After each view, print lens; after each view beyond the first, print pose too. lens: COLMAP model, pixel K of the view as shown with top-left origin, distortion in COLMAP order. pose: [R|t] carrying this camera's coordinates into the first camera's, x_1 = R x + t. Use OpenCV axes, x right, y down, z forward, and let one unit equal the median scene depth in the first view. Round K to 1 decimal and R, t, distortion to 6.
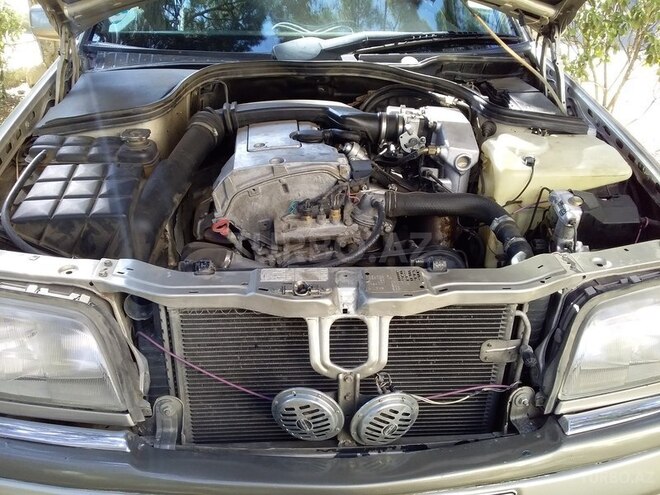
lens RADIAL K [[602.9, 0, 330.0], [0, 602.9, 247.5], [0, 0, 1]] dist [0.091084, -0.175133]
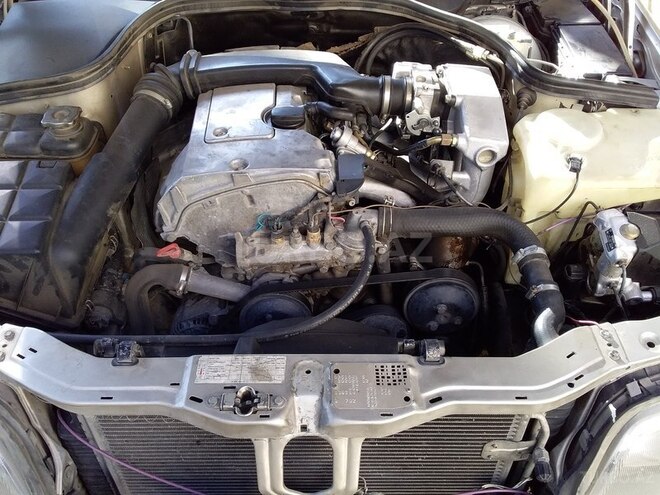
lens RADIAL K [[602.9, 0, 330.0], [0, 602.9, 247.5], [0, 0, 1]] dist [0.091084, -0.175133]
pose [[0.998489, 0.025933, -0.048446, 0.066080], [-0.013448, 0.970148, 0.242139, -0.223257], [0.053280, -0.241121, 0.969031, 0.231367]]
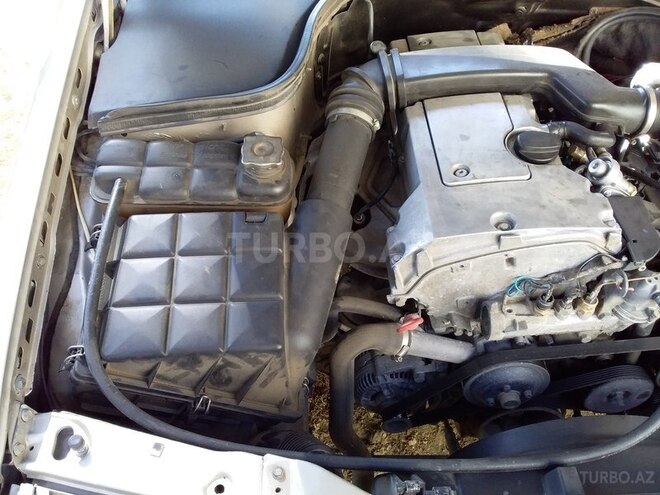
lens RADIAL K [[602.9, 0, 330.0], [0, 602.9, 247.5], [0, 0, 1]] dist [0.091084, -0.175133]
pose [[0.999546, 0.025396, -0.016186, -0.245860], [-0.017356, 0.925005, 0.379559, -0.339641], [0.024611, -0.379106, 0.925026, 0.410134]]
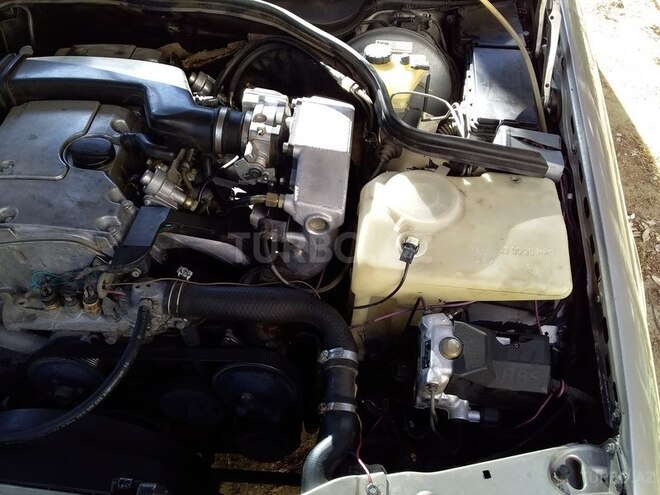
lens RADIAL K [[602.9, 0, 330.0], [0, 602.9, 247.5], [0, 0, 1]] dist [0.091084, -0.175133]
pose [[0.987877, 0.129719, -0.085273, 0.305418], [-0.093068, 0.934542, 0.343468, -0.356760], [0.124245, -0.331368, 0.935285, 0.415624]]
